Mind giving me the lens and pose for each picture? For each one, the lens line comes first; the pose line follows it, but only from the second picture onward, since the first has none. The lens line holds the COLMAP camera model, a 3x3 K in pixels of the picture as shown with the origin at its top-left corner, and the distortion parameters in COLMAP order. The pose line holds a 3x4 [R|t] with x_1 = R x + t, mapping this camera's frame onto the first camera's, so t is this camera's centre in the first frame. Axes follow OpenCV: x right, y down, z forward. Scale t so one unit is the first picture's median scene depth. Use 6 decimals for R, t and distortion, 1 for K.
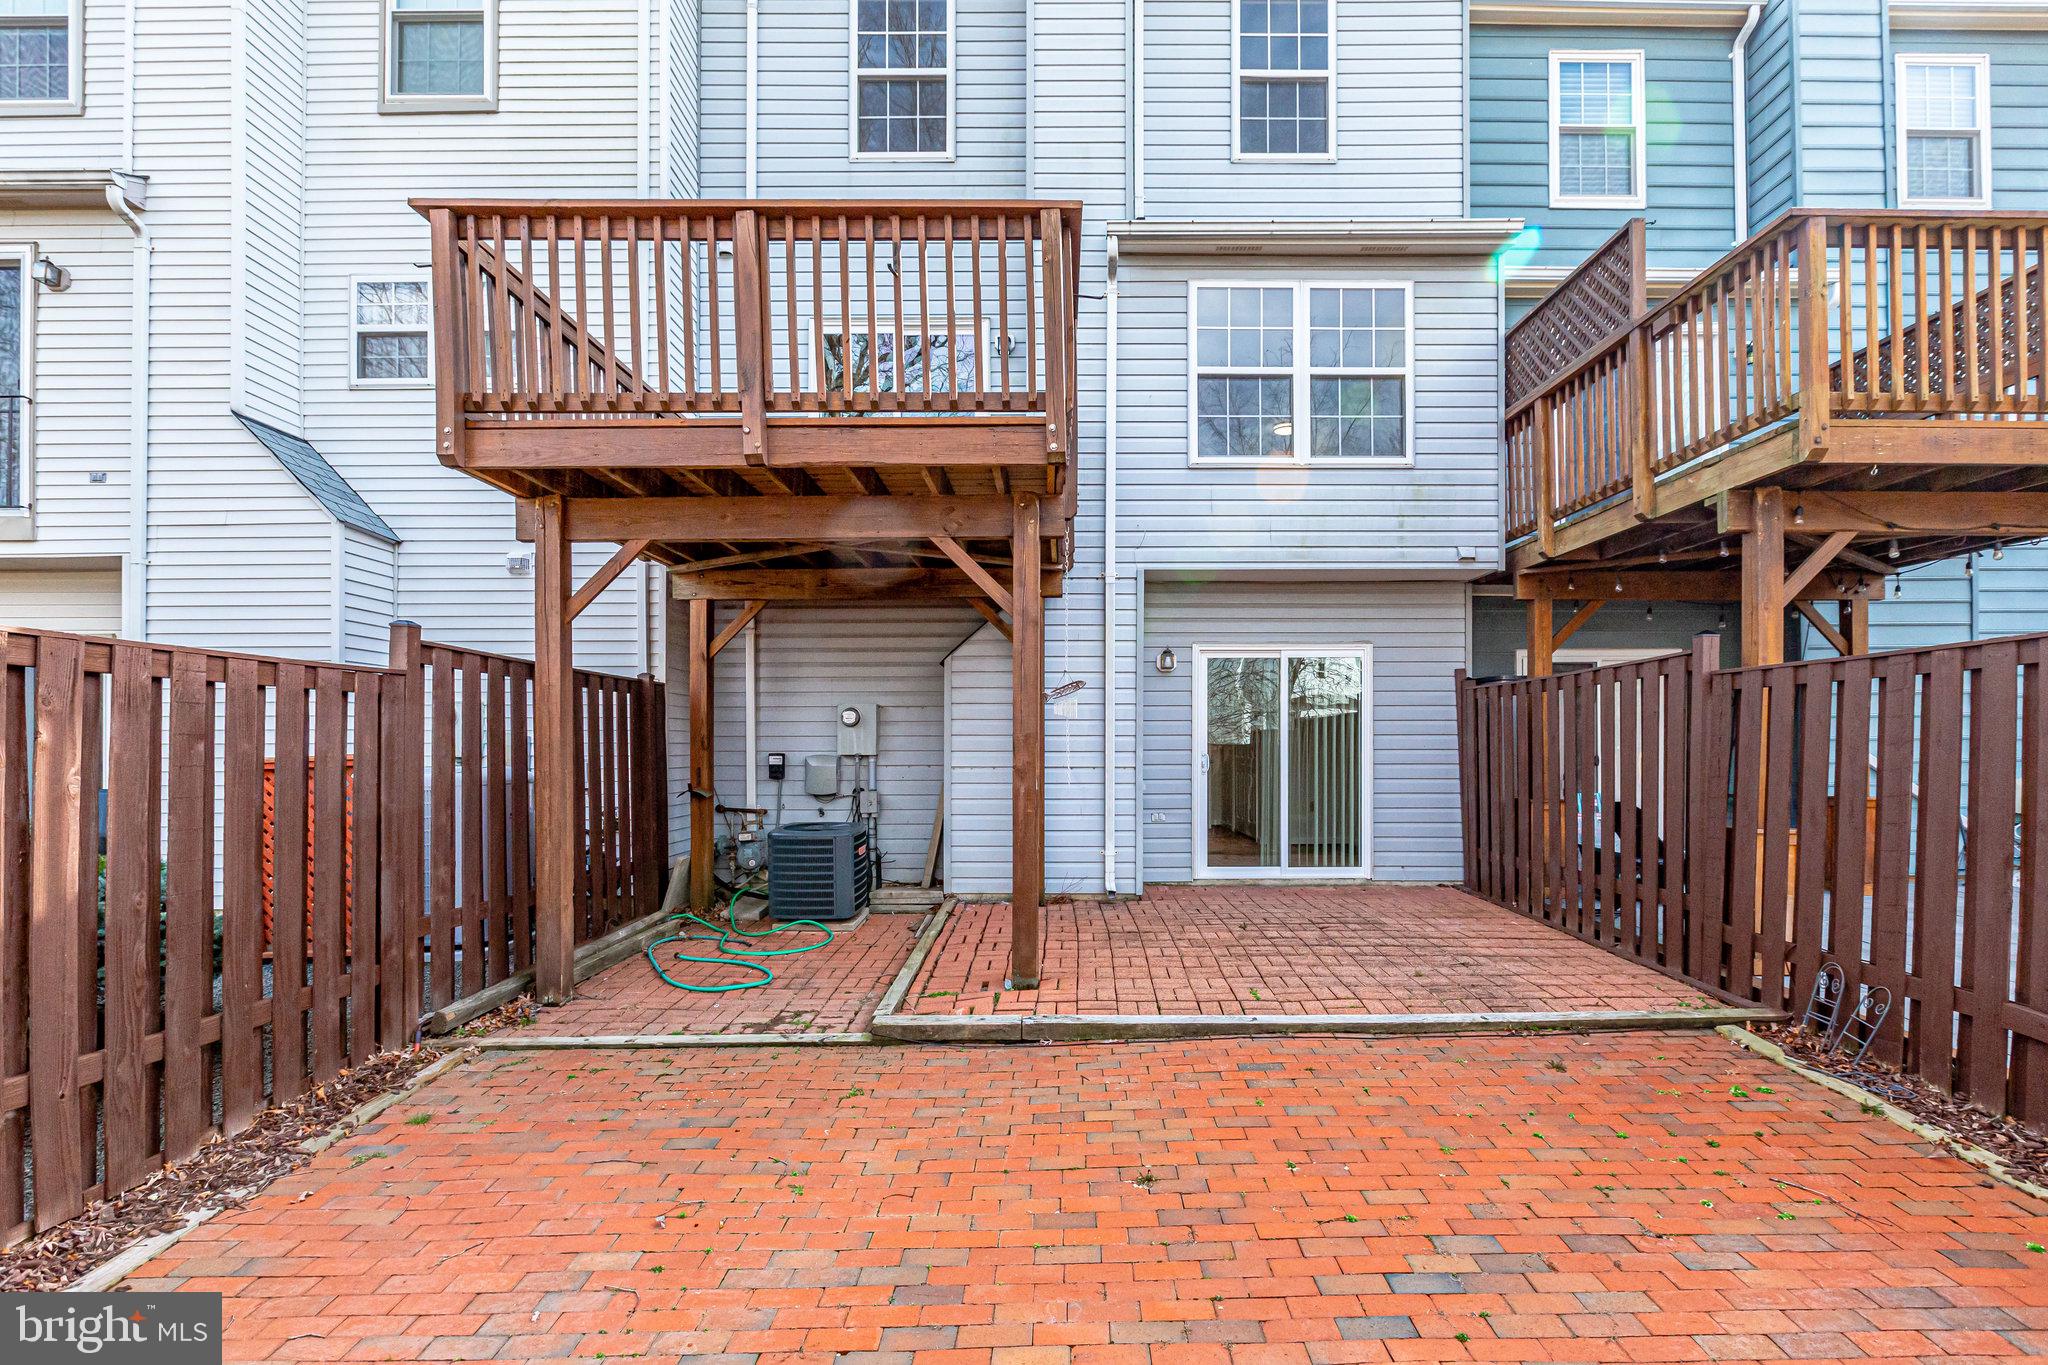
lens RADIAL K [[985.3, 0, 1028.9], [0, 985.3, 747.7], [0, 0, 1]] dist [-0.003145, 0.000451]
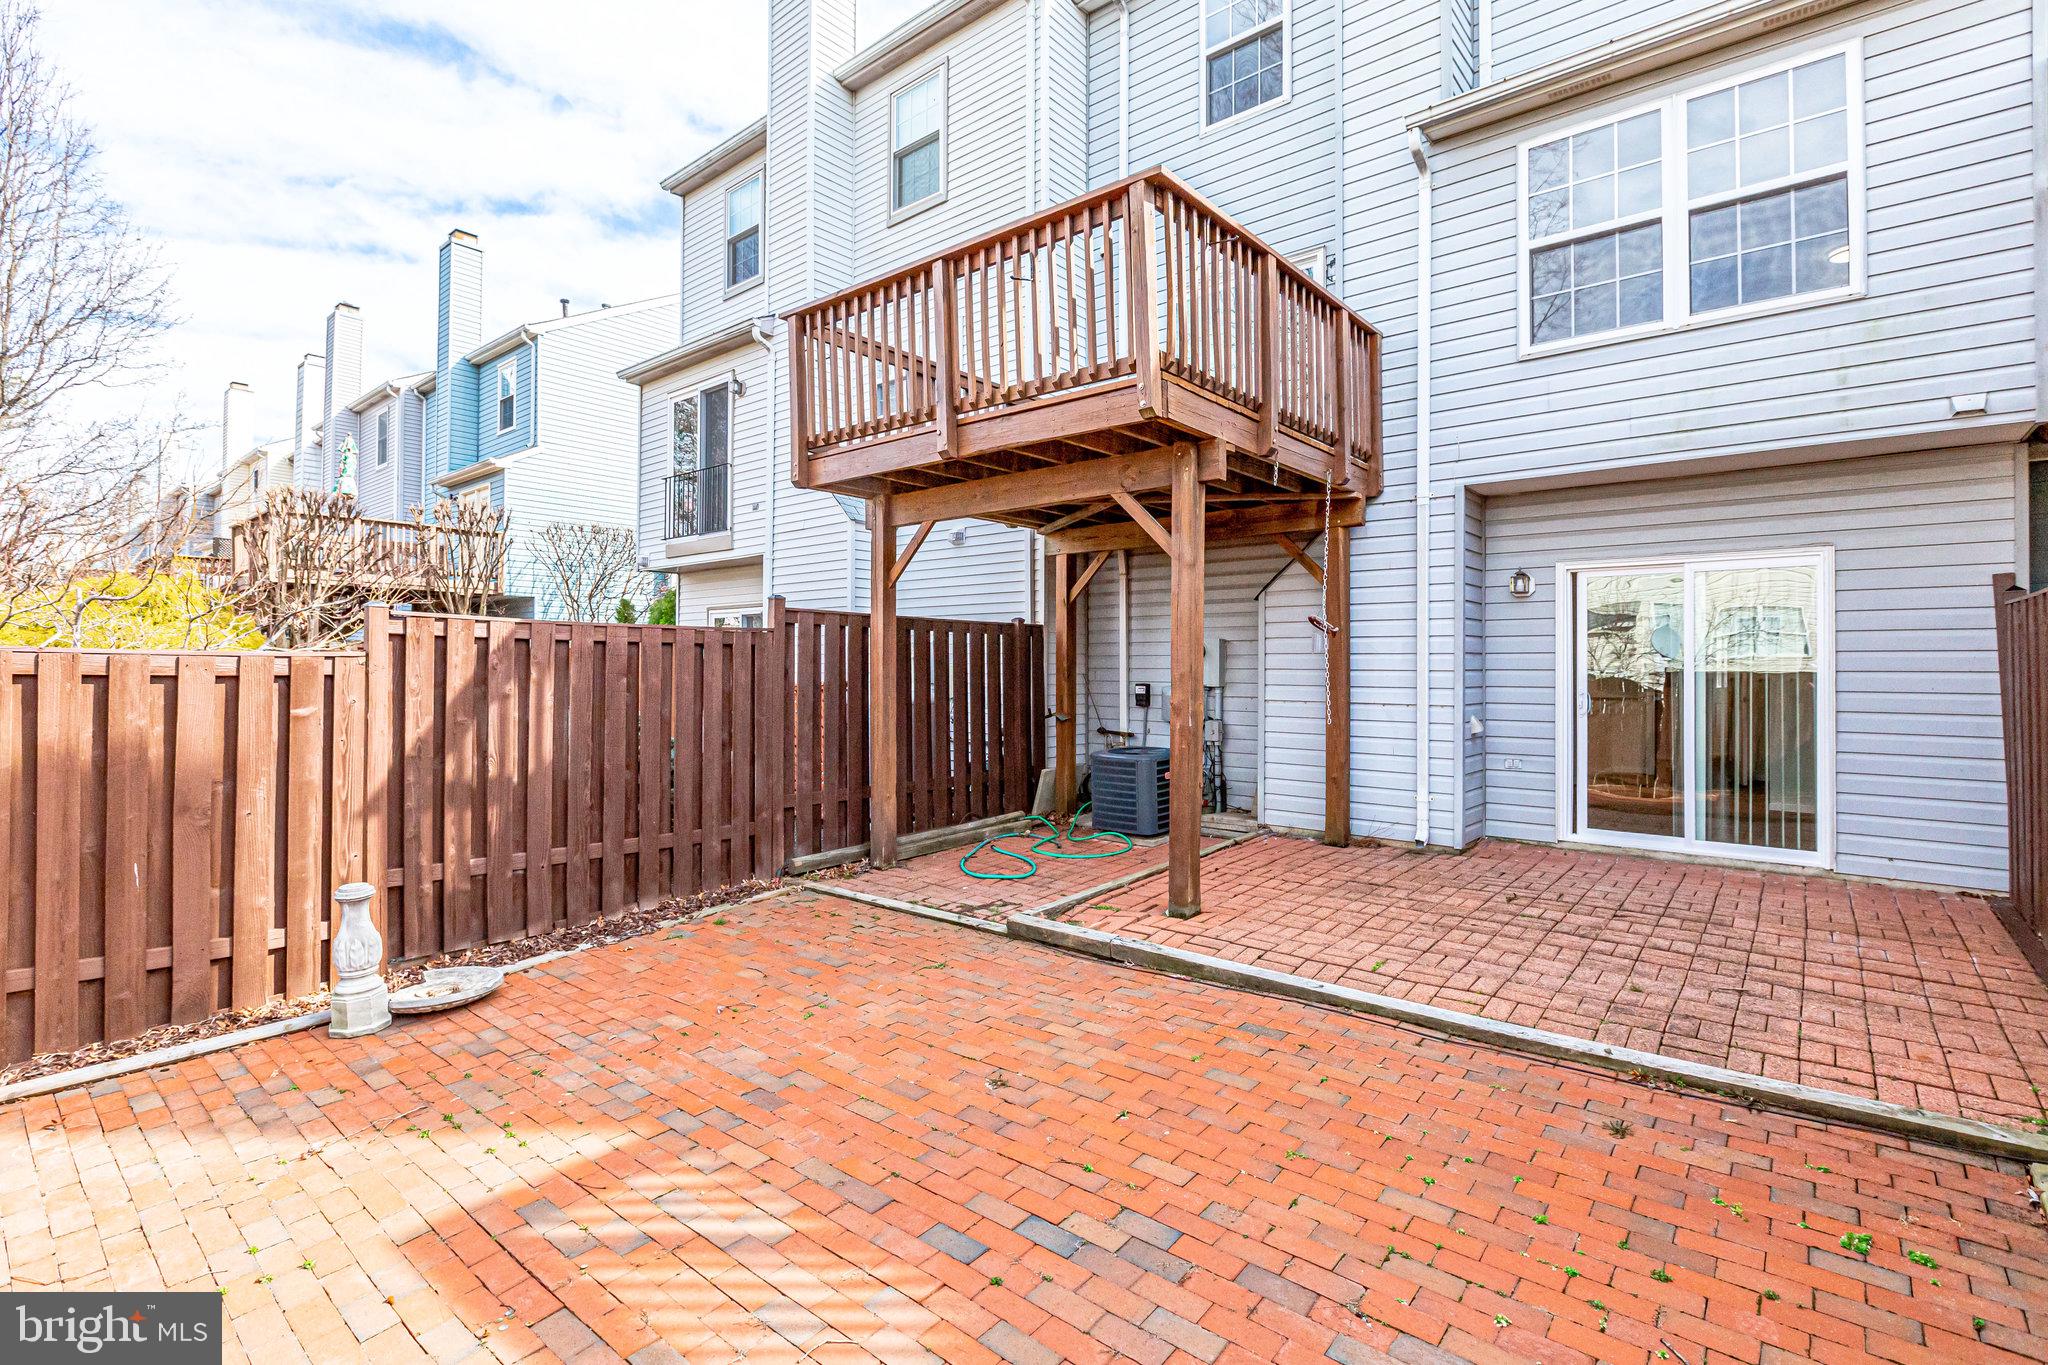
lens RADIAL K [[950.5, 0, 1022.2], [0, 950.5, 663.3], [0, 0, 1]] dist [-0.003670, -0.000293]
pose [[0.761688, 0.002543, -0.647939, 0.522347], [-0.006149, 0.999976, -0.003304, -0.019973], [0.647914, 0.006501, 0.761685, 0.123079]]
